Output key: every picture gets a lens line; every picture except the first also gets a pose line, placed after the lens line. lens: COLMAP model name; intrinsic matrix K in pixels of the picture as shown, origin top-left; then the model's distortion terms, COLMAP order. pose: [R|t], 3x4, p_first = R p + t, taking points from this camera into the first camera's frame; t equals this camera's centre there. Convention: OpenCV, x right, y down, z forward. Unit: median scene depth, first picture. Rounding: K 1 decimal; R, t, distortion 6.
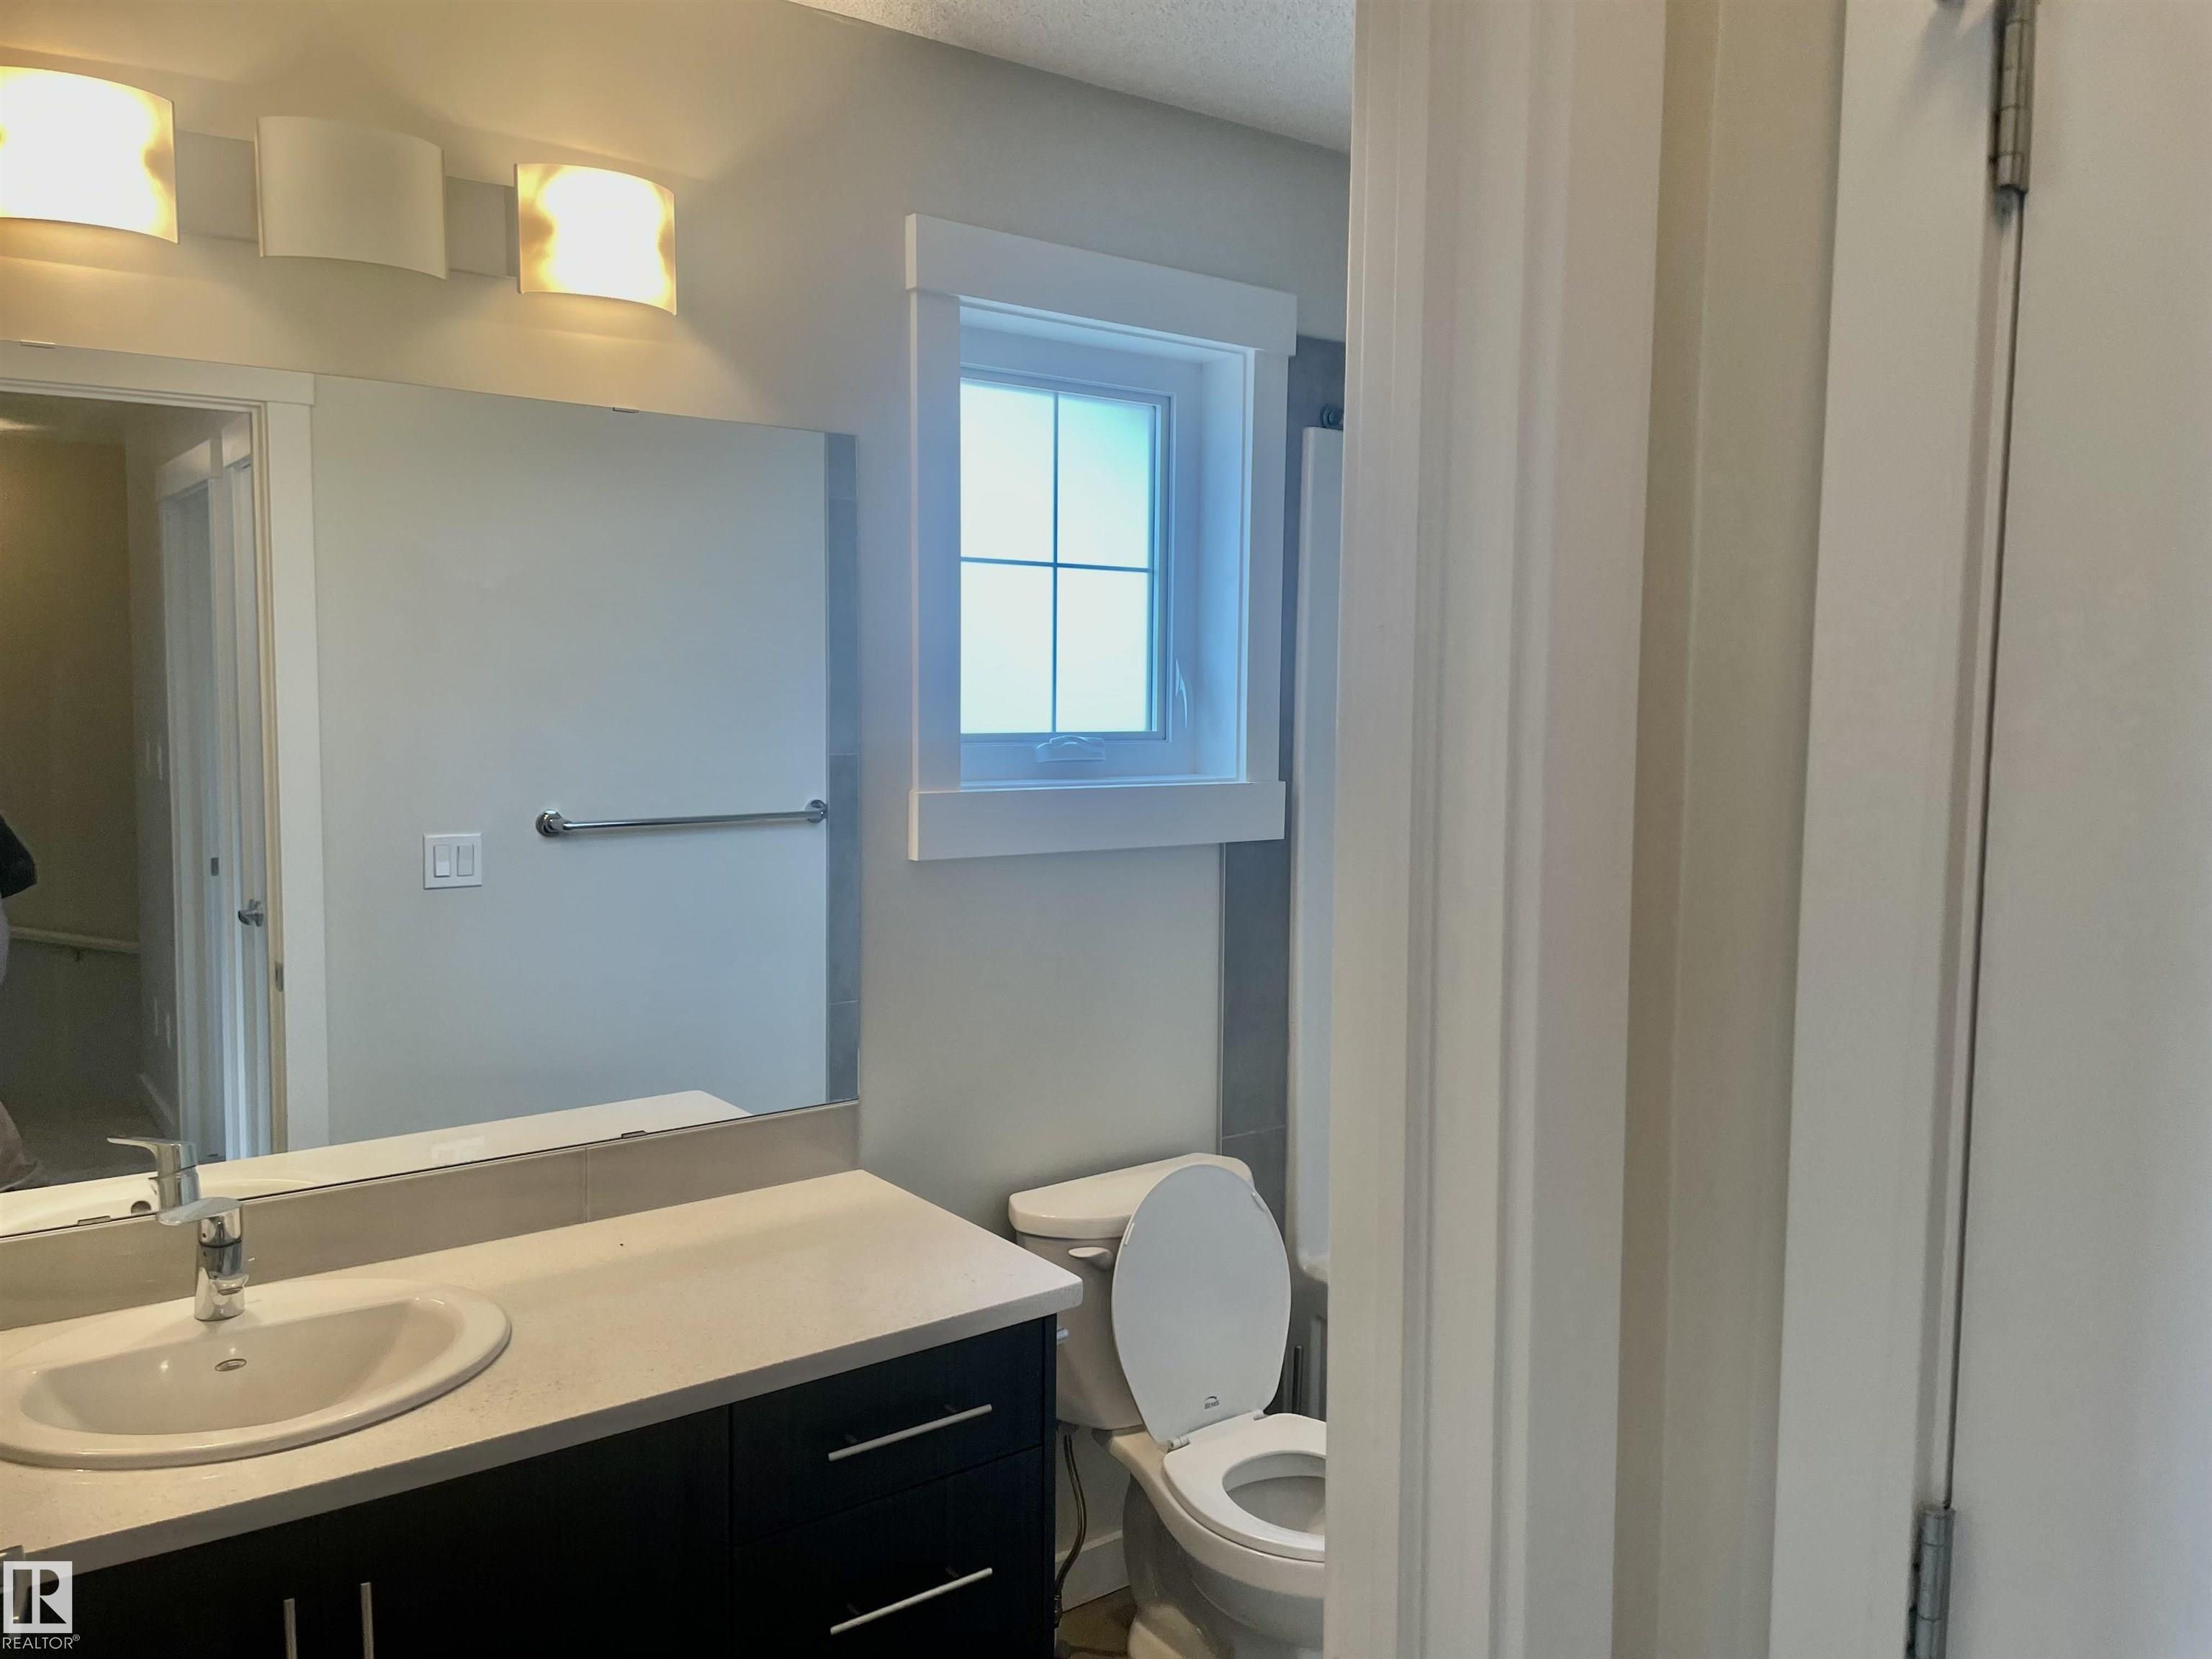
lens RADIAL K [[1675.8, 0, 1109.3], [0, 1675.8, 796.1], [0, 0, 1]] dist [0.089465, -0.116533]
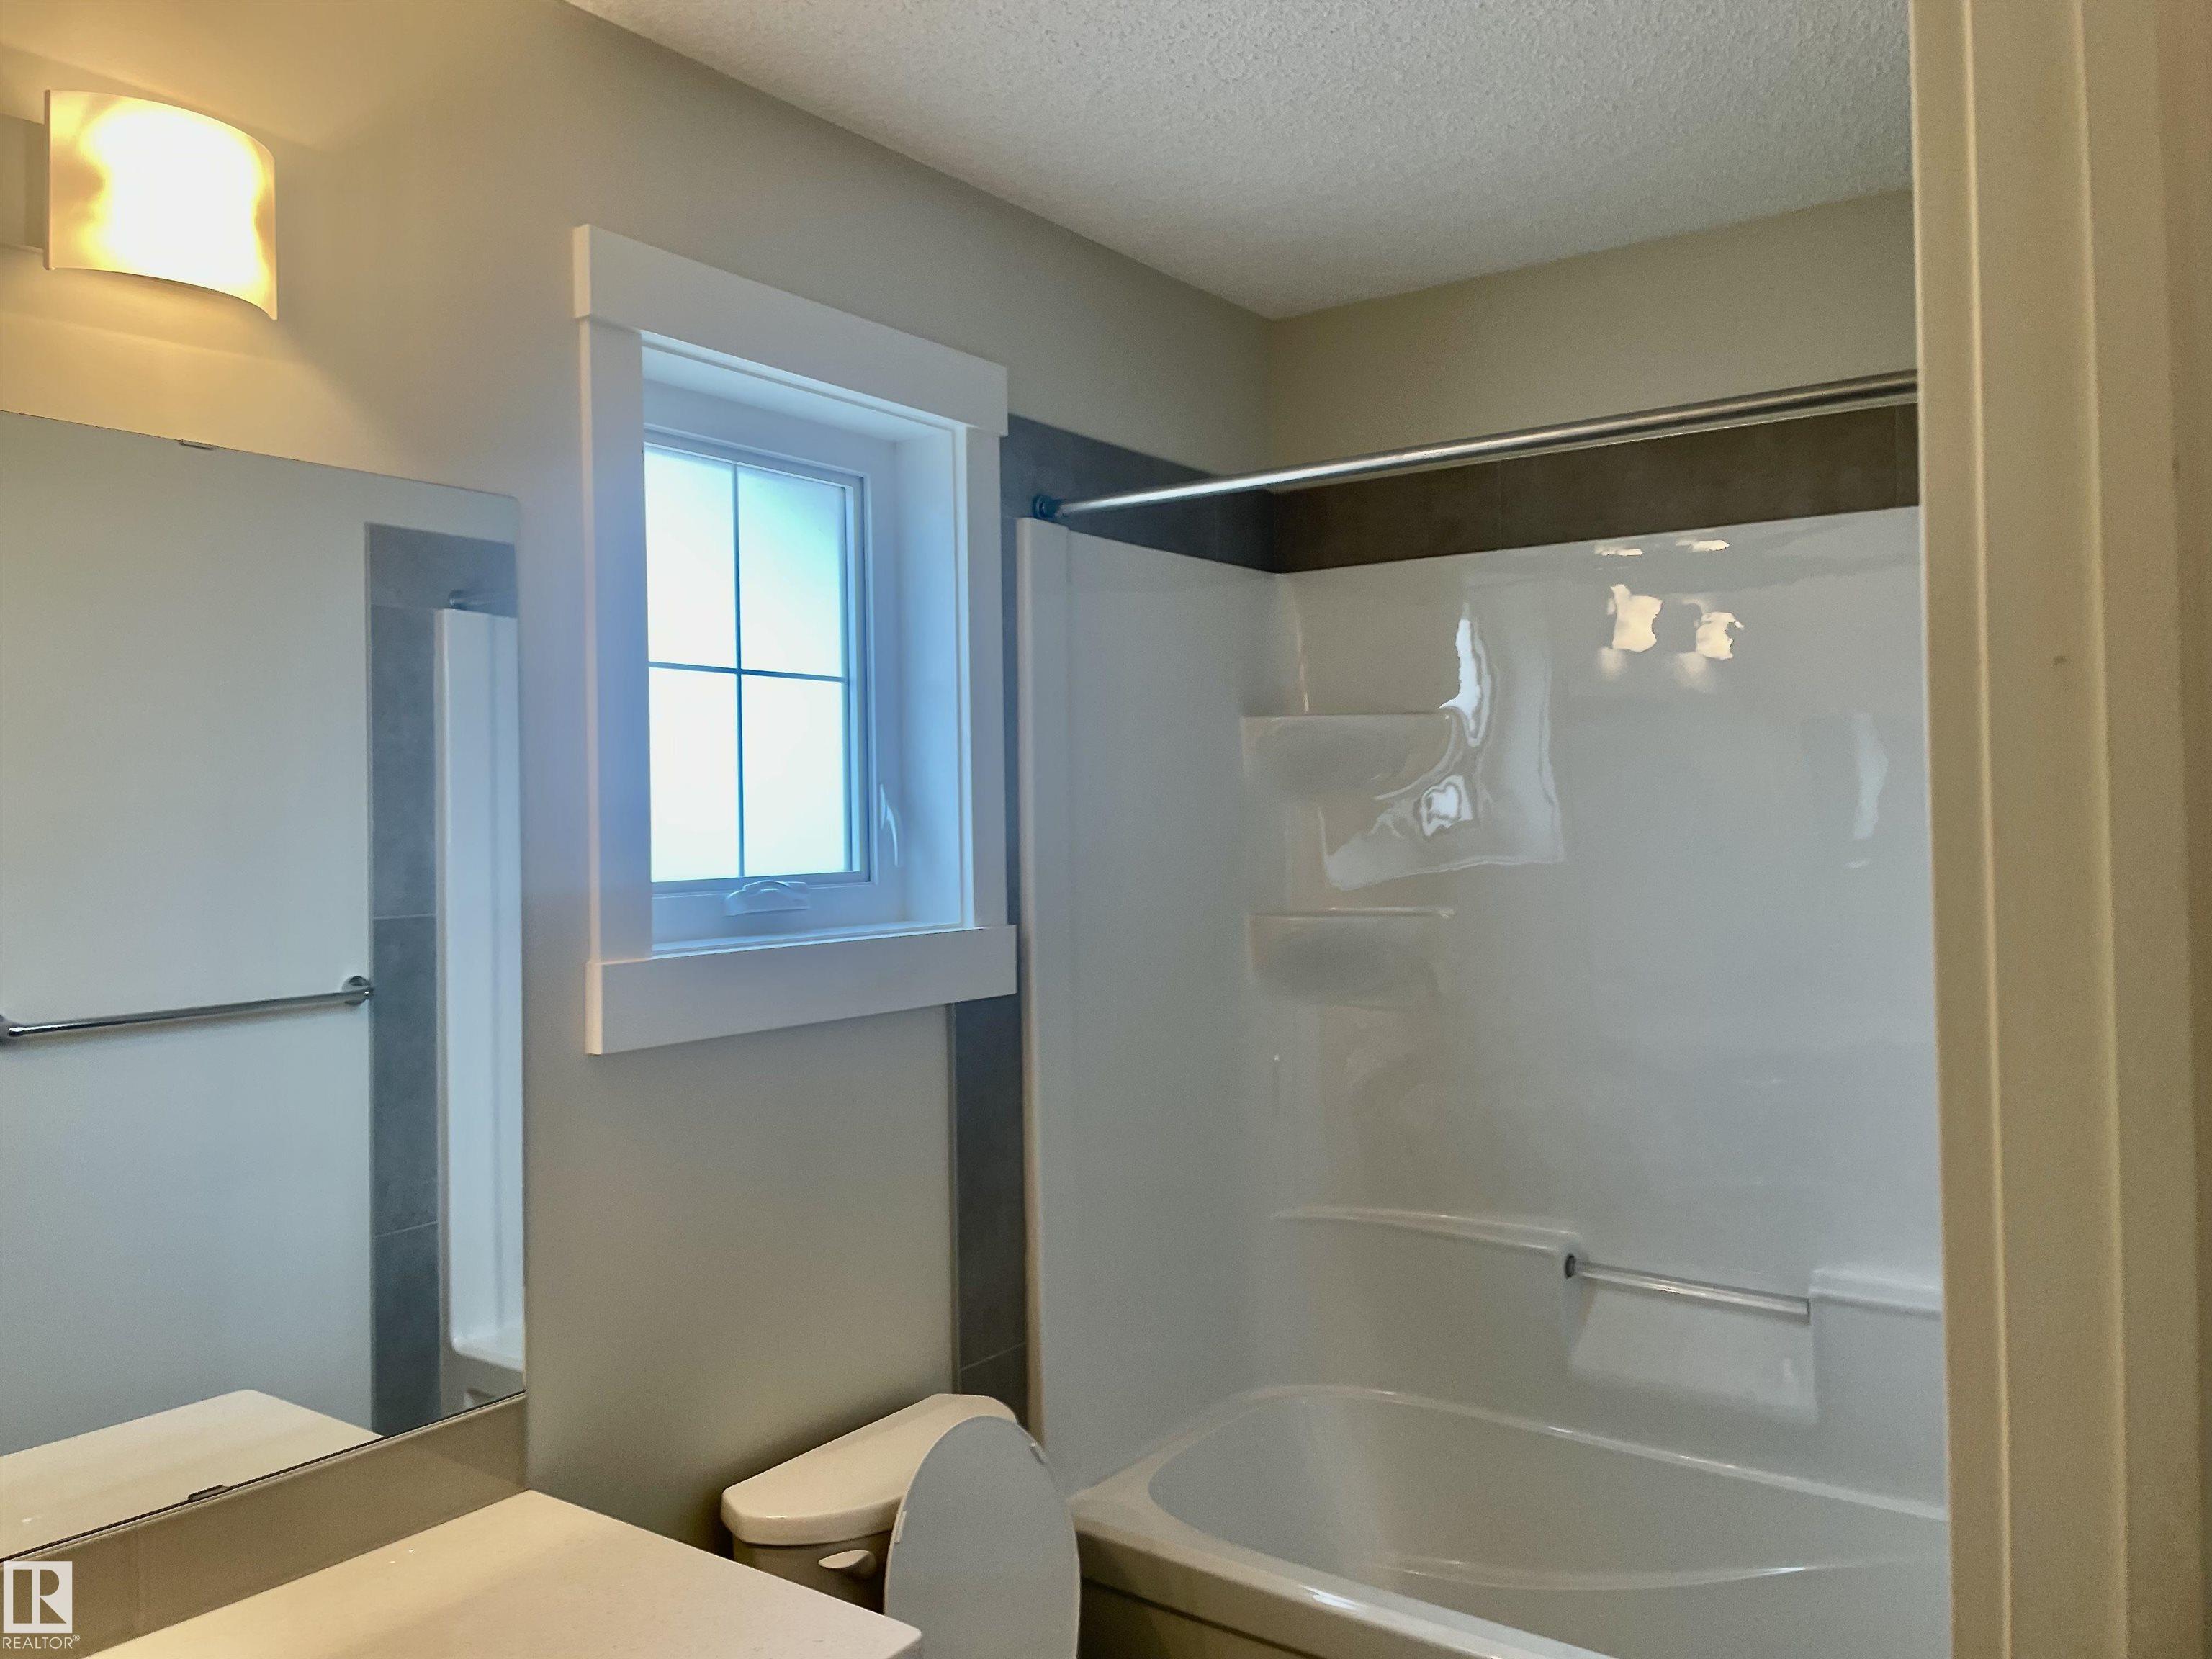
lens RADIAL K [[1708.7, 0, 1106.1], [0, 1708.7, 774.6], [0, 0, 1]] dist [0.091662, -0.120421]
pose [[0.955778, -0.017810, 0.293549, -0.107309], [0.045335, 0.995156, -0.087228, -0.007292], [-0.290573, 0.096679, 0.951956, 0.161887]]
